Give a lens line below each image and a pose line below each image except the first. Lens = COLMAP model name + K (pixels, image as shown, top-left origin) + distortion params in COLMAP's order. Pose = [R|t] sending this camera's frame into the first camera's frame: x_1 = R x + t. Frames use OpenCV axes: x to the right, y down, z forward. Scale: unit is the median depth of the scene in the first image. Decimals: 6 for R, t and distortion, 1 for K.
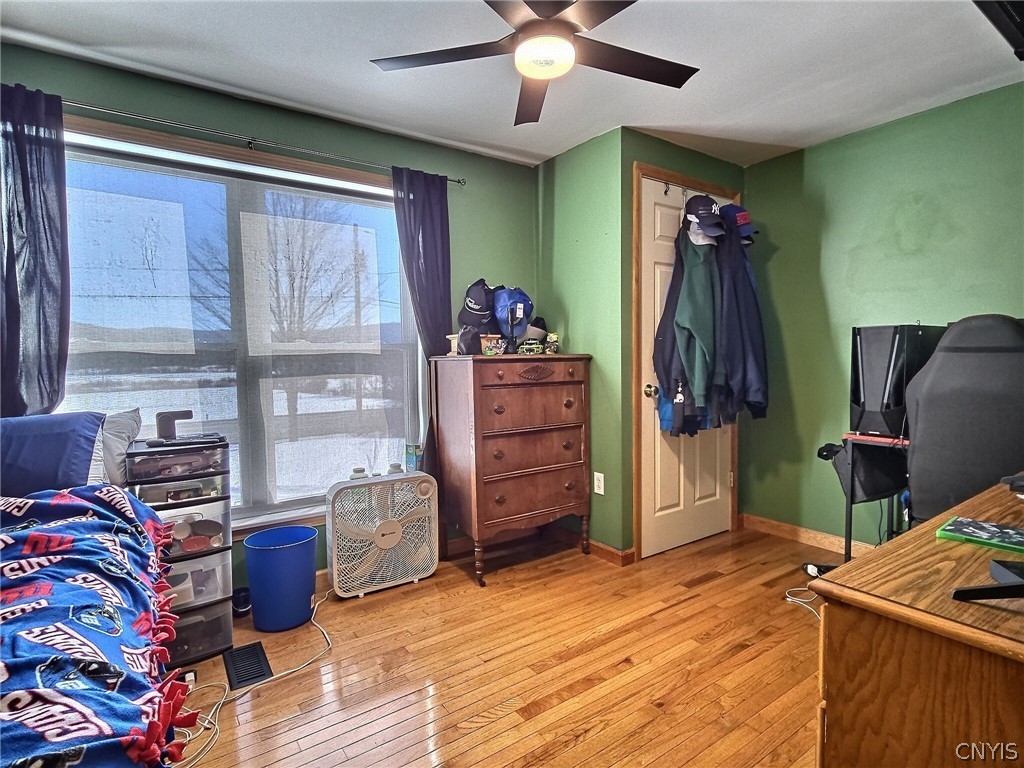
lens RADIAL K [[542.7, 0, 515.5], [0, 542.7, 383.6], [0, 0, 1]] dist [0.008014, -0.003953]
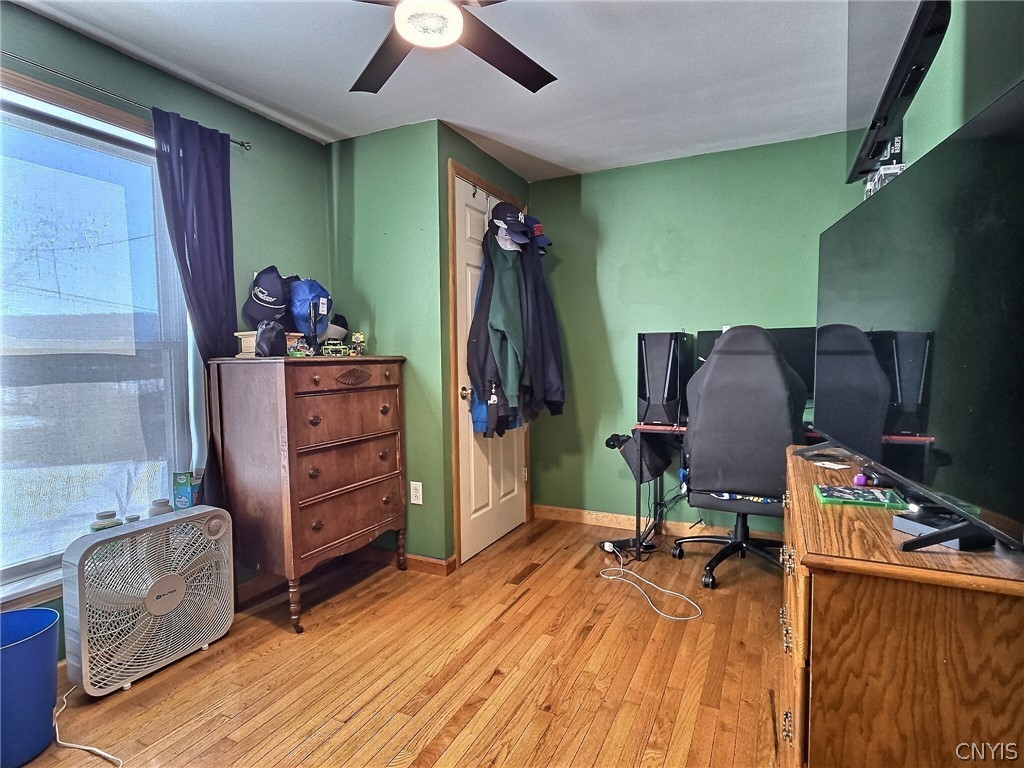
lens RADIAL K [[542.7, 0, 515.5], [0, 542.7, 383.6], [0, 0, 1]] dist [0.008014, -0.003953]
pose [[0.875044, -0.023292, 0.483482, -0.160668], [0.026032, 0.999661, 0.001043, -0.002877], [-0.483342, 0.011674, 0.875354, 0.096640]]
